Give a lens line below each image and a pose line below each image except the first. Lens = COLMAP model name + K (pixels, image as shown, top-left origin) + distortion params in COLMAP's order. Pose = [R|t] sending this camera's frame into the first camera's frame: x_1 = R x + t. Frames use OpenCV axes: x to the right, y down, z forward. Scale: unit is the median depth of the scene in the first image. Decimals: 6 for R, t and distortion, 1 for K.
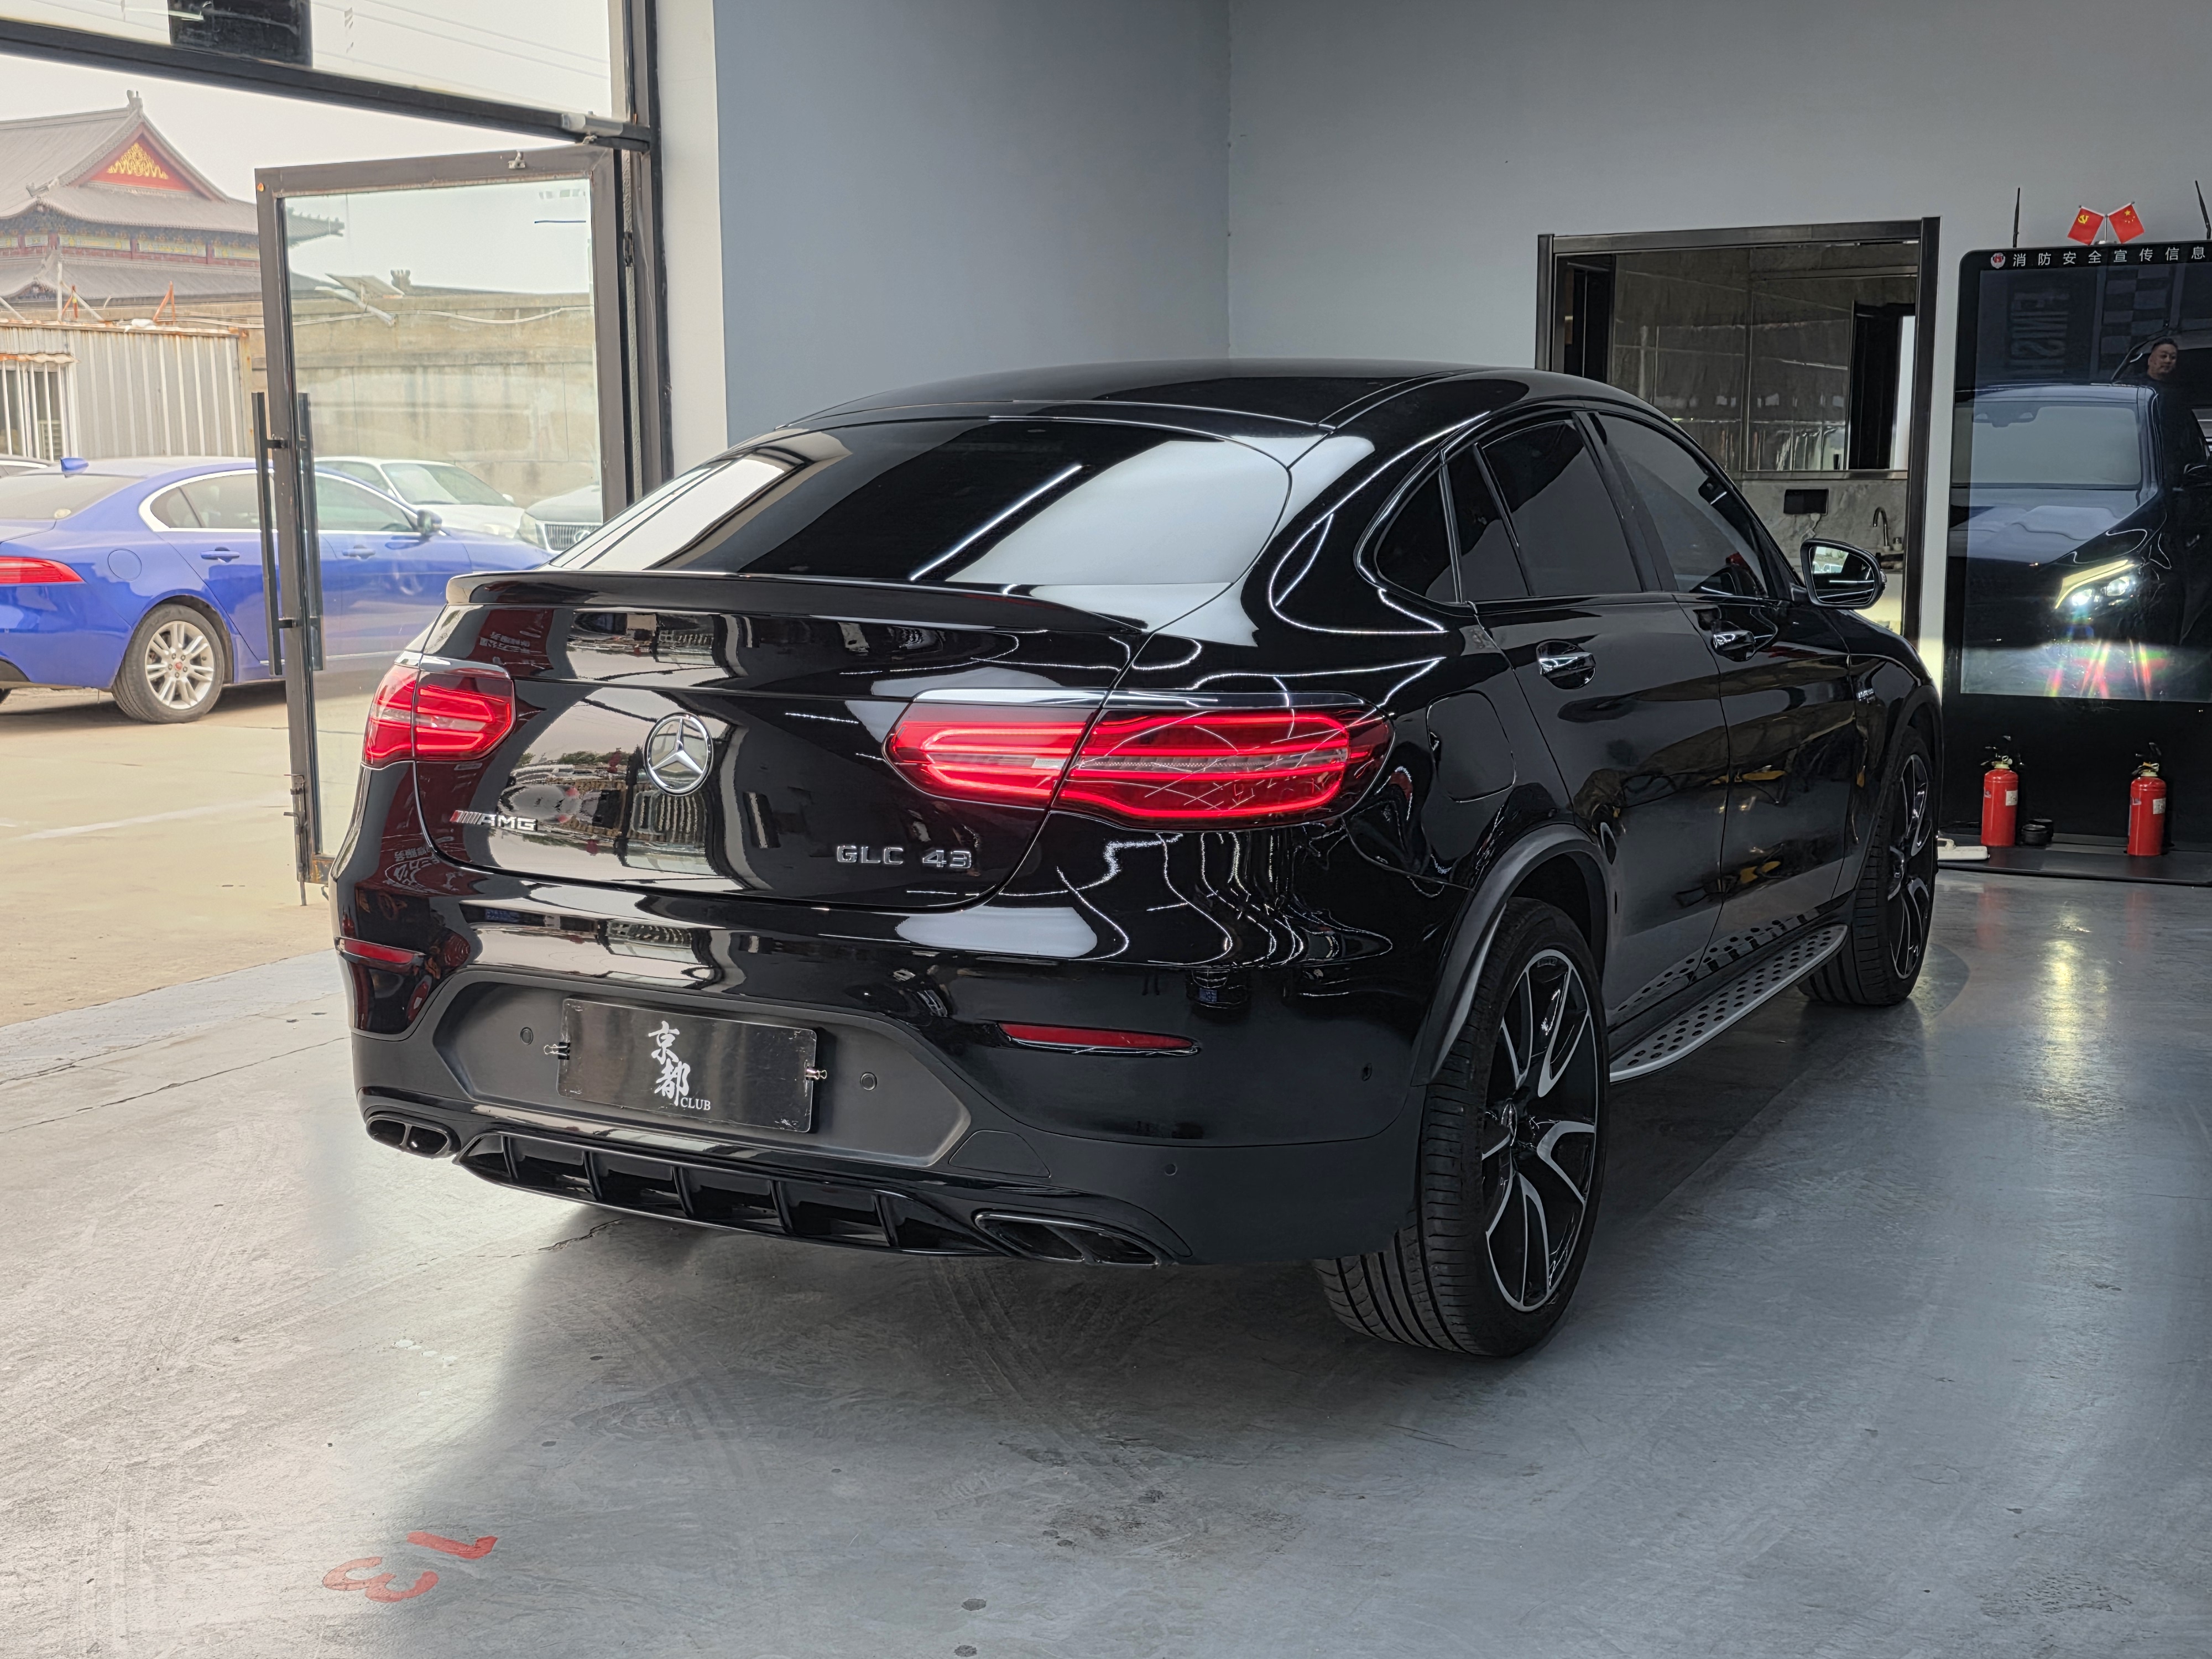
lens RADIAL K [[2523.1, 0, 1135.5], [0, 2523.1, 820.6], [0, 0, 1]] dist [0.105833, -0.202545]
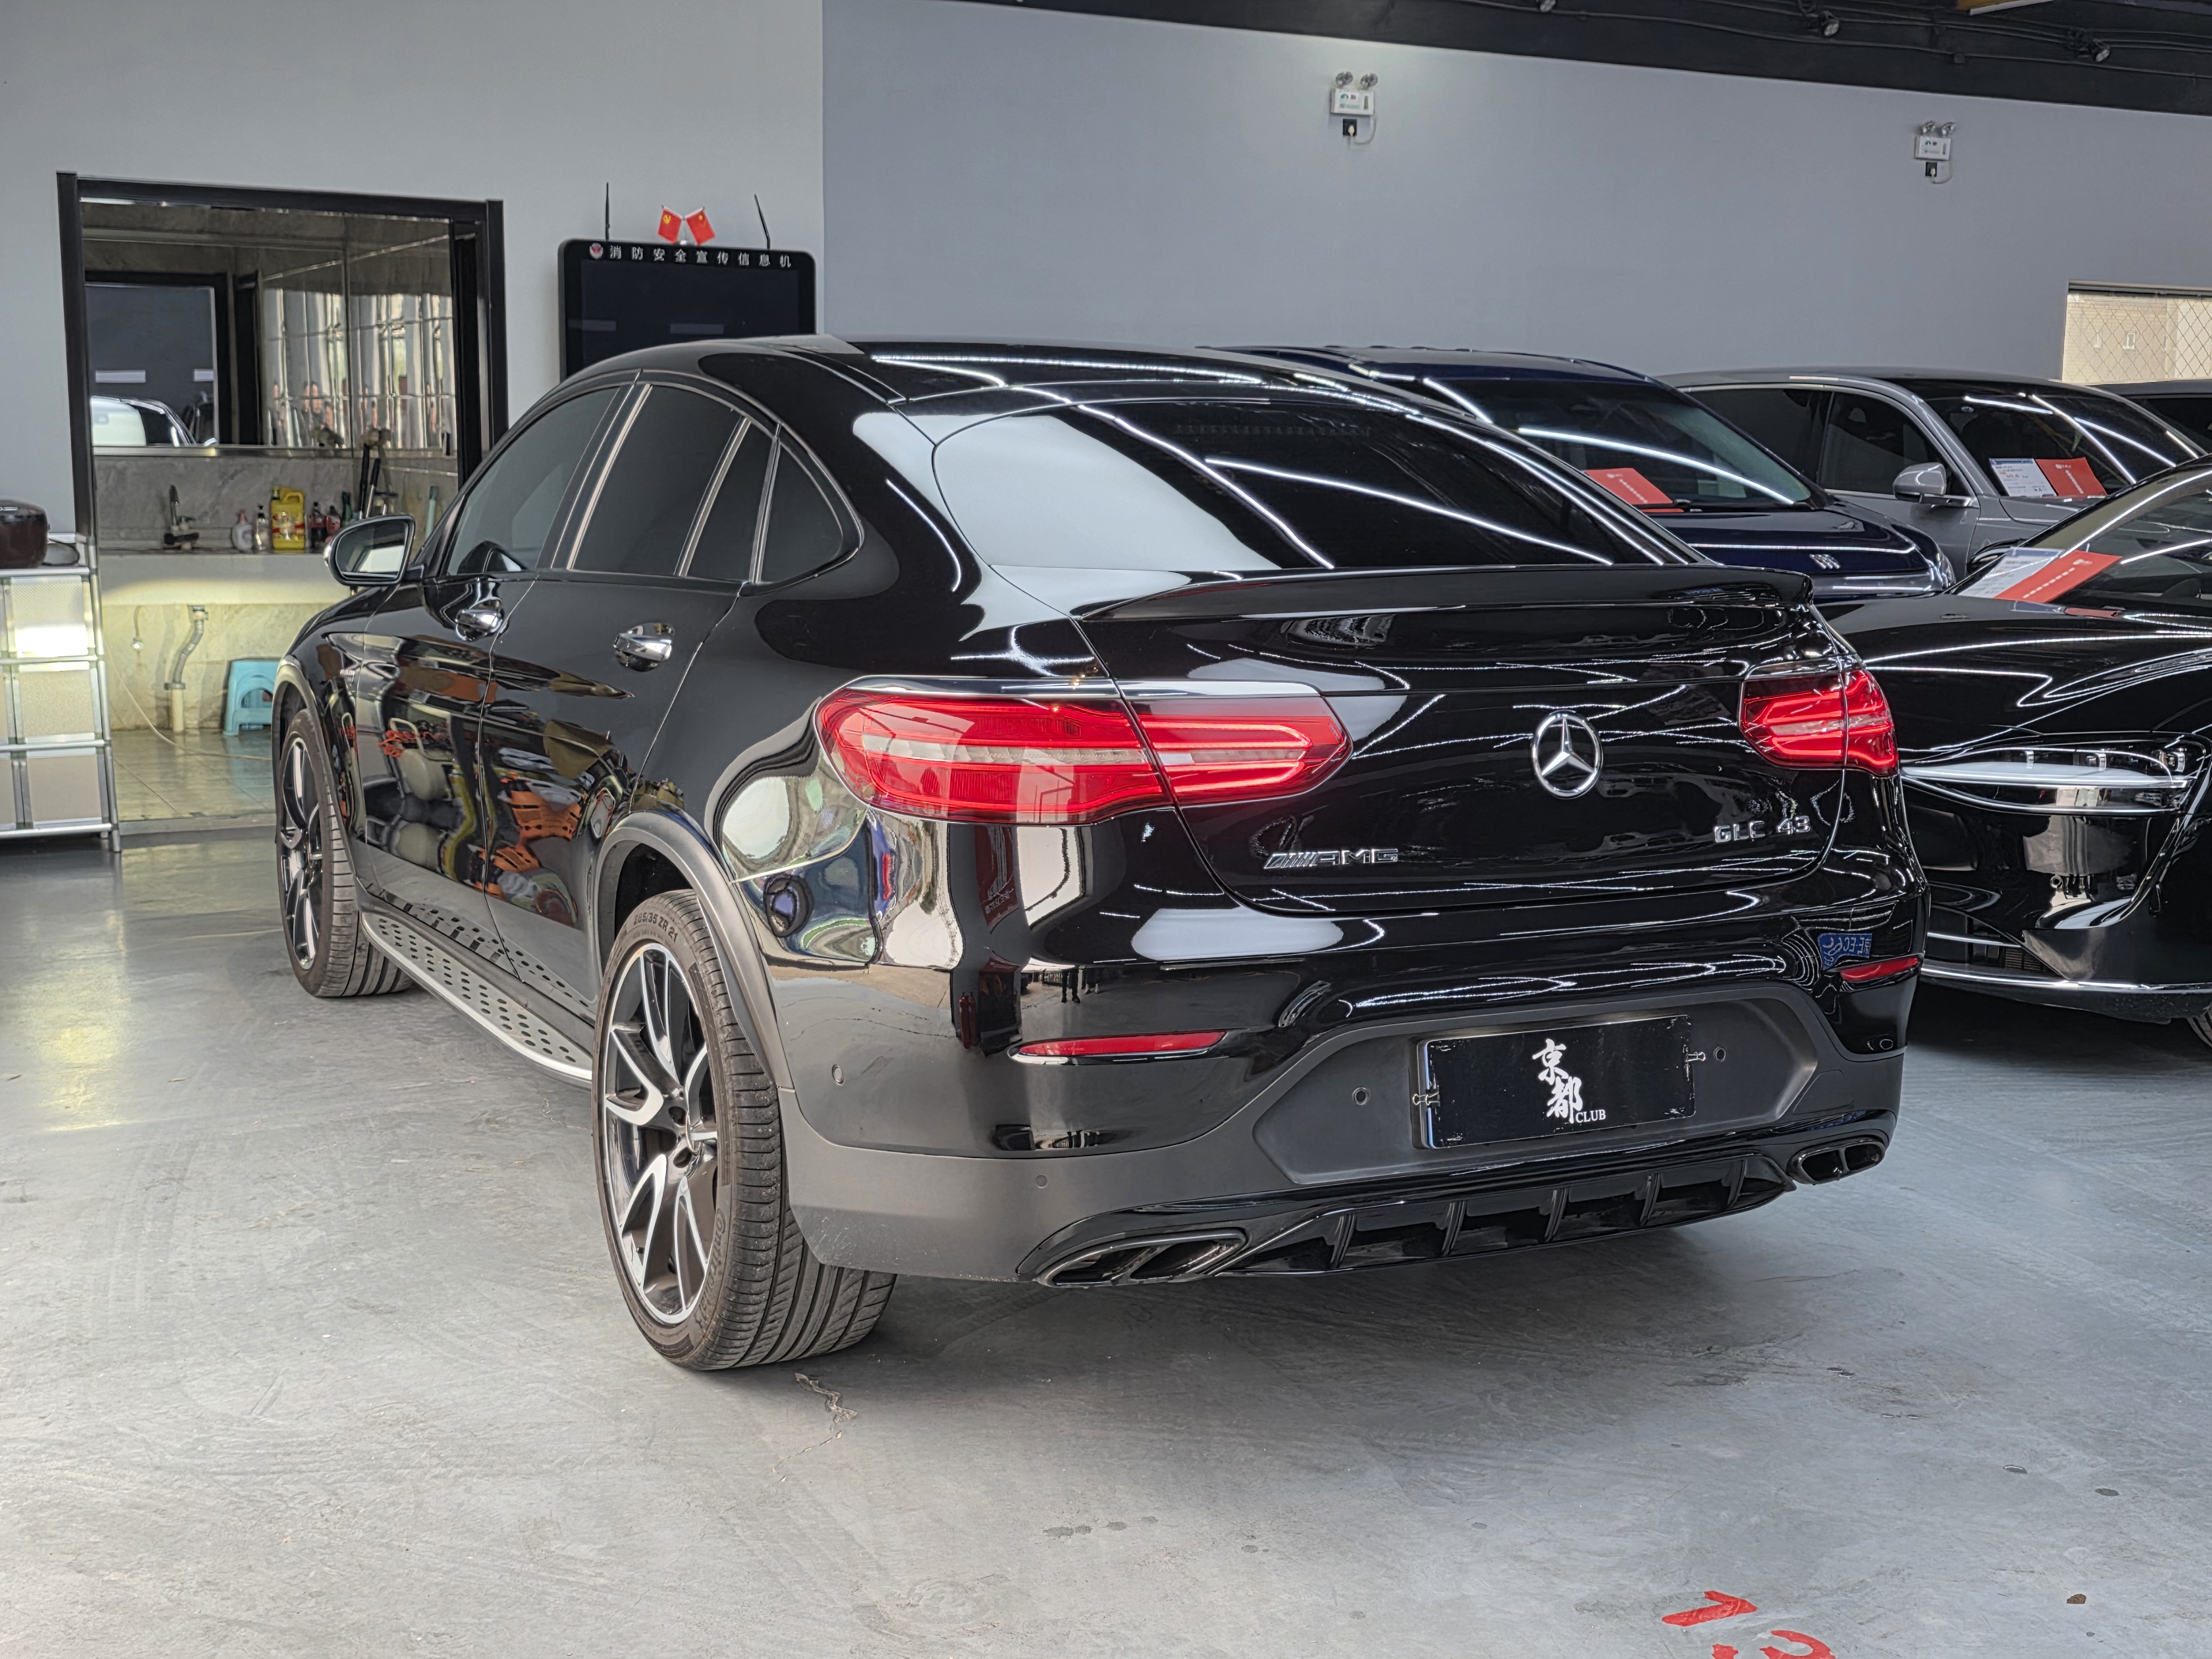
lens RADIAL K [[2523.1, 0, 1135.5], [0, 2523.1, 820.6], [0, 0, 1]] dist [0.105833, -0.202545]
pose [[0.567644, -0.109026, 0.816023, -1.033538], [0.100361, 0.992964, 0.062854, -0.076673], [-0.817134, 0.046218, 0.574592, 0.576539]]
